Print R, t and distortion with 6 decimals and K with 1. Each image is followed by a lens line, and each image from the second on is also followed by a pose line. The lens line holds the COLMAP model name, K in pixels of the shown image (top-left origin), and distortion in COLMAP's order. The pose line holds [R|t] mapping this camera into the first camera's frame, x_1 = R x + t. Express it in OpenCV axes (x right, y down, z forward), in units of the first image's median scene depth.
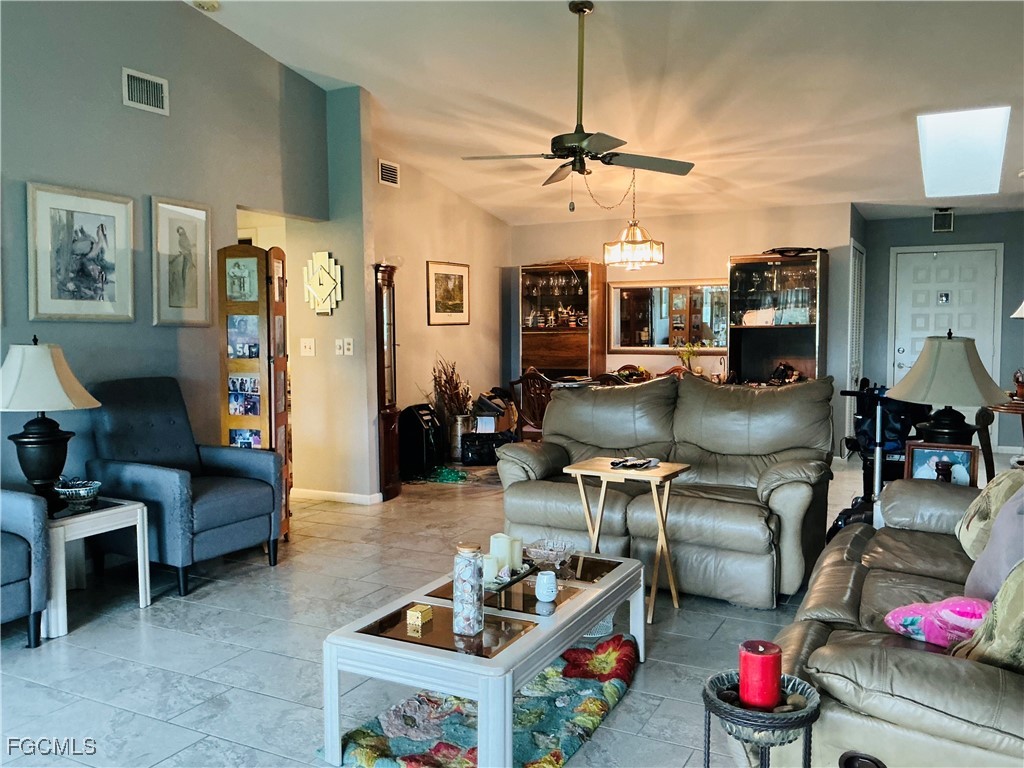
lens RADIAL K [[844.0, 0, 512.0], [0, 844.0, 384.0], [0, 0, 1]] dist [0.049361, -0.006783]
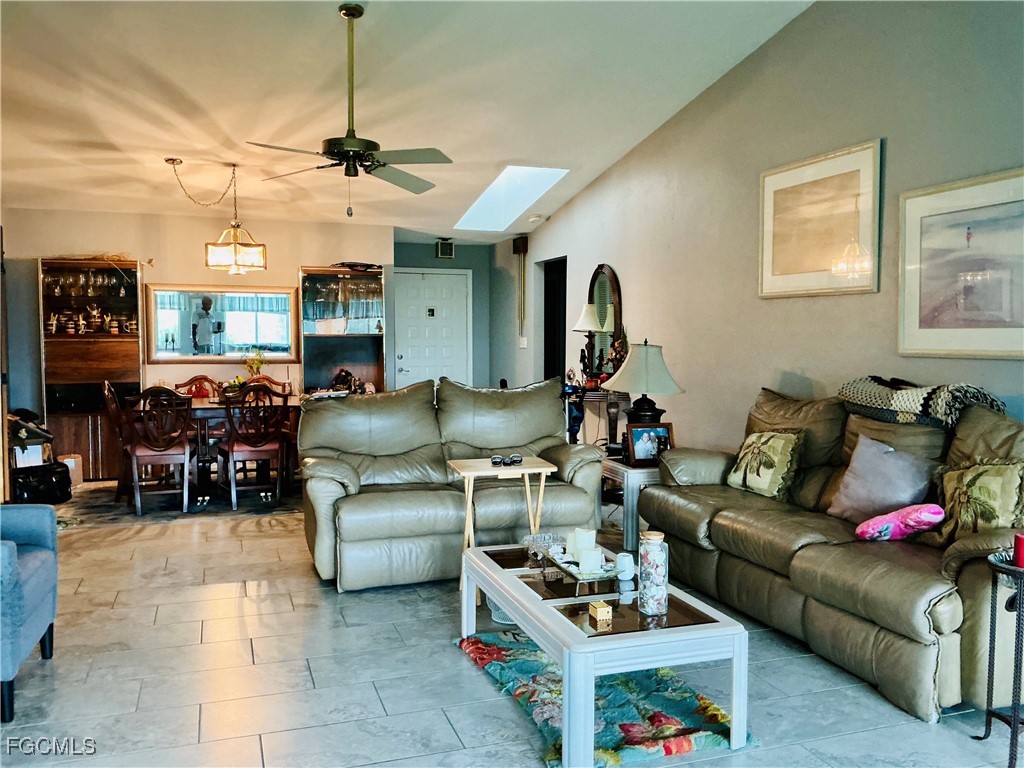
lens RADIAL K [[844.0, 0, 512.0], [0, 844.0, 384.0], [0, 0, 1]] dist [0.049361, -0.006783]
pose [[0.689839, -0.036990, 0.723017, -0.316115], [0.044154, 0.998984, 0.008981, -0.006955], [-0.722615, 0.025728, 0.690772, 0.119247]]
